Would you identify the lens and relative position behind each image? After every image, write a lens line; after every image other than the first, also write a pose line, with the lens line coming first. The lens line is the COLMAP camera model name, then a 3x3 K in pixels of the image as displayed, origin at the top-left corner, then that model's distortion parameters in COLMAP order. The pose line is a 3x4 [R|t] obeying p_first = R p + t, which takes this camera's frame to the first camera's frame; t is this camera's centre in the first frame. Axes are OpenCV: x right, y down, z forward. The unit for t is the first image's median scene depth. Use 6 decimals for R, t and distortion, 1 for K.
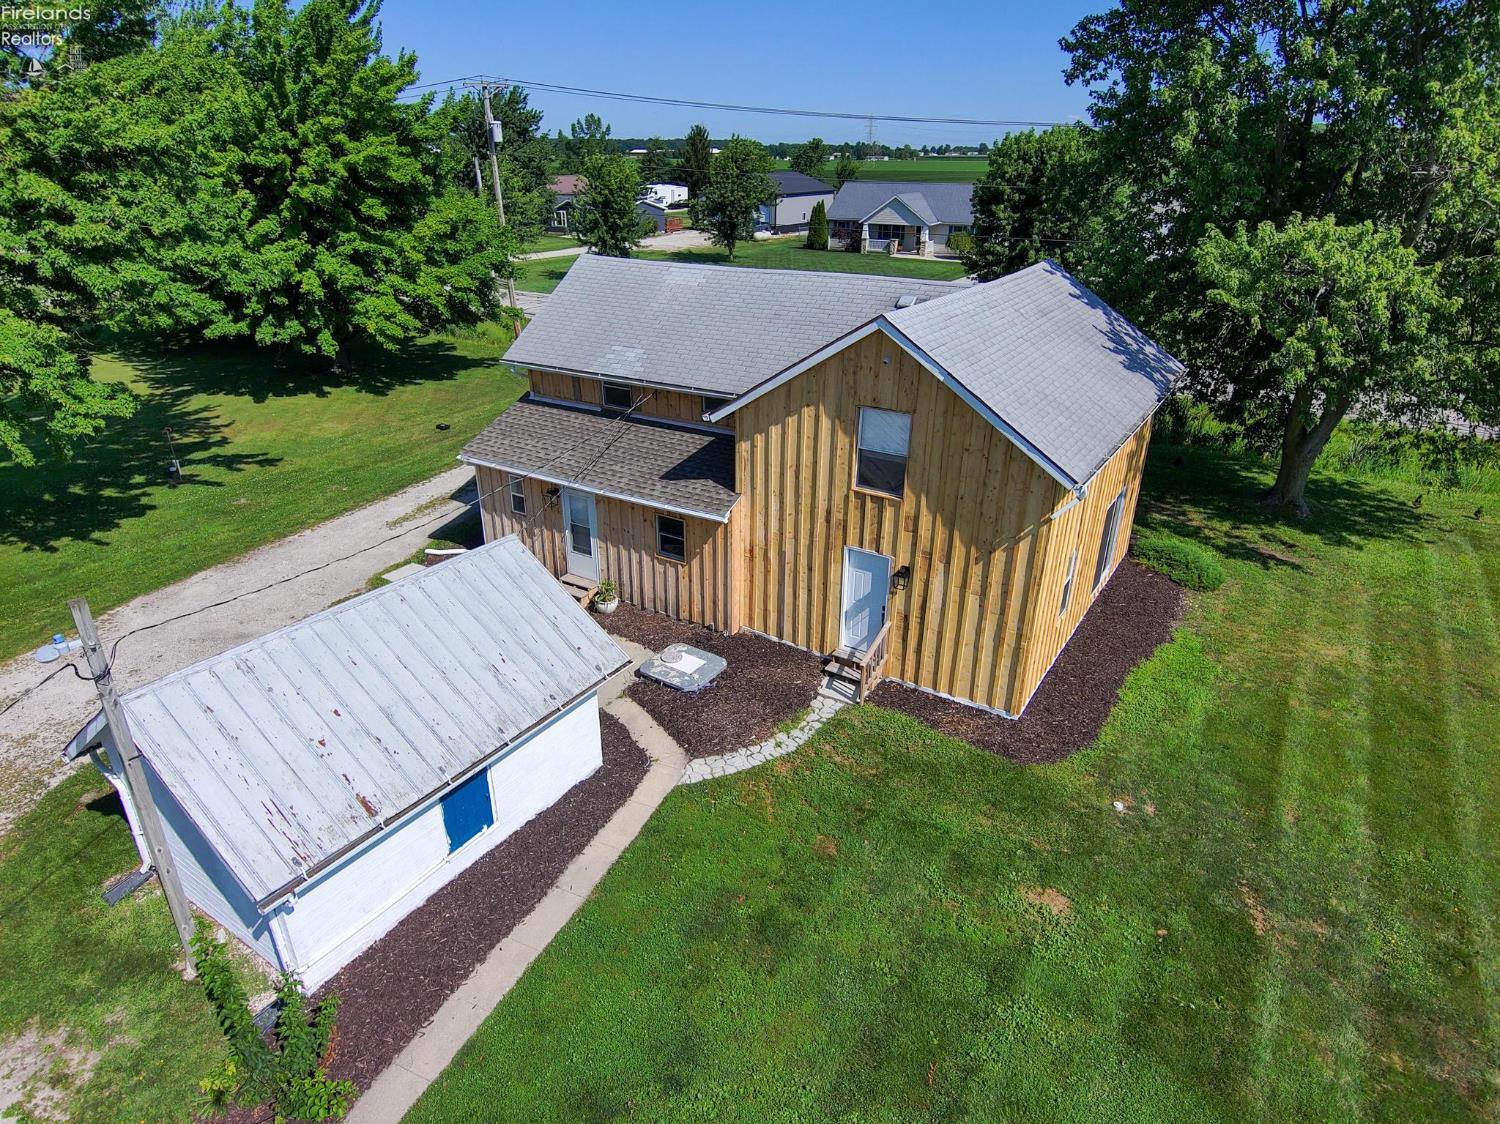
lens RADIAL K [[890.0, 0, 750.0], [0, 890.0, 562.0], [0, 0, 1]] dist [0.055997, -0.064717]
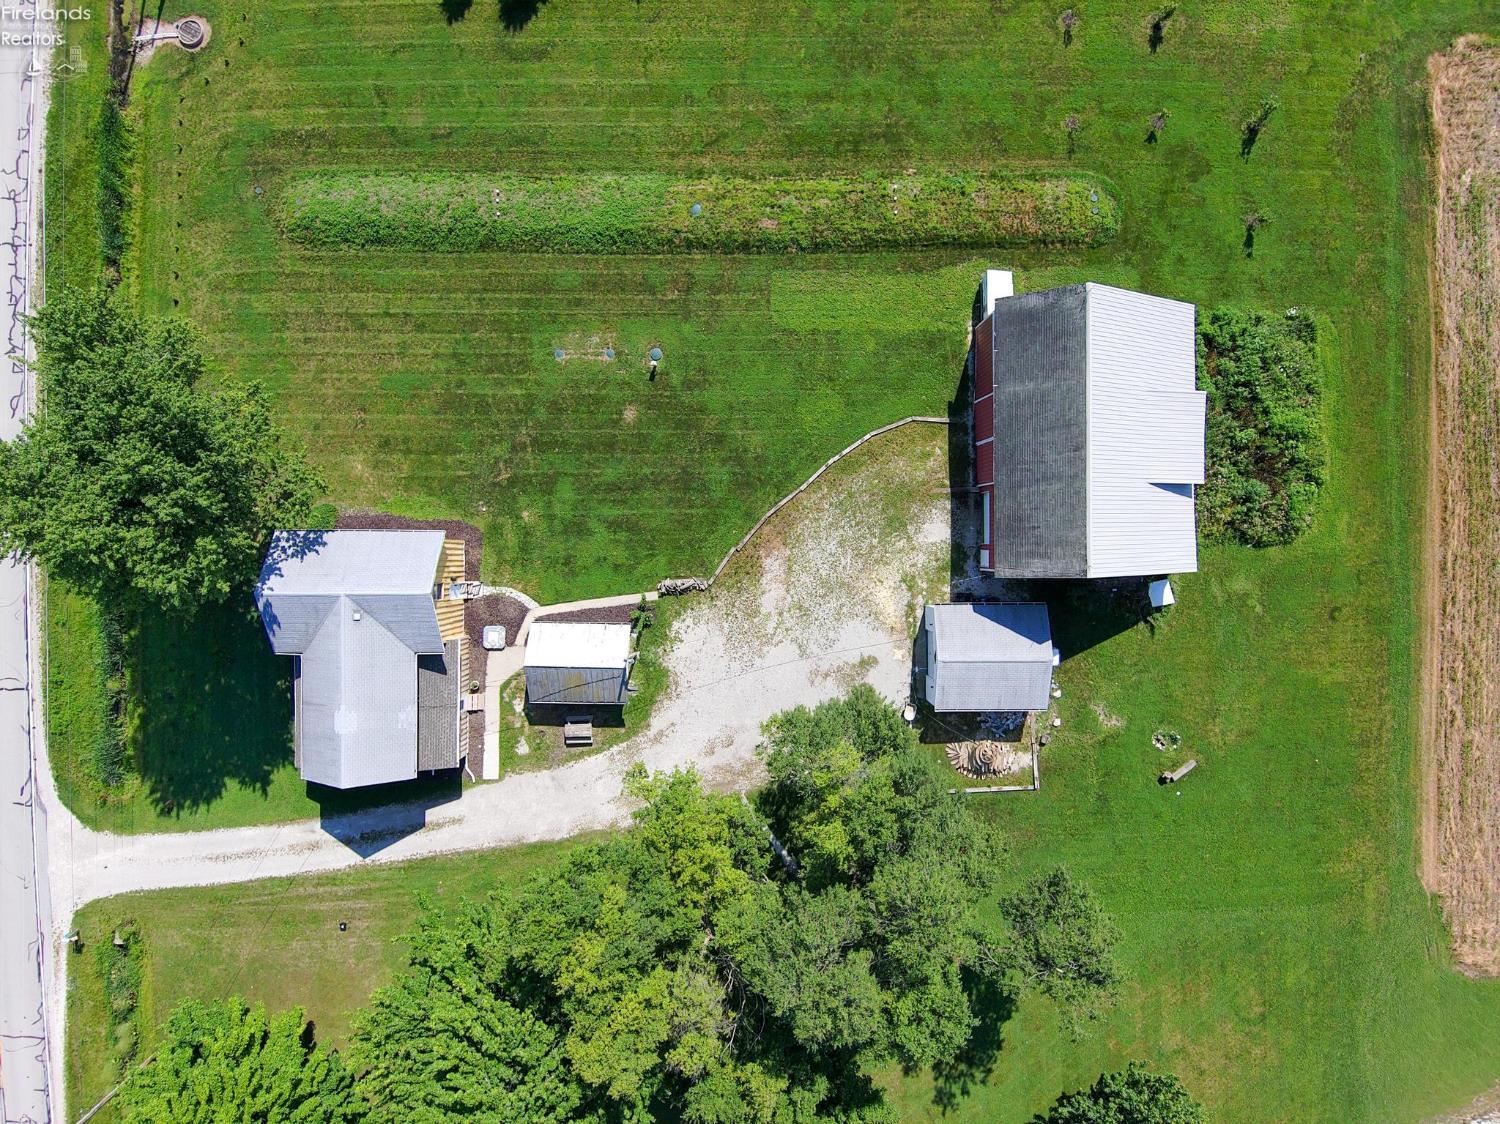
lens RADIAL K [[929.1, 0, 713.2], [0, 929.1, 560.7], [0, 0, 1]] dist [0.038723, -0.080253]
pose [[-0.533054, -0.846081, -0.001181, -0.238180], [0.354696, -0.224735, 0.907571, -2.382561], [-0.768144, 0.483365, 0.419897, -1.052461]]
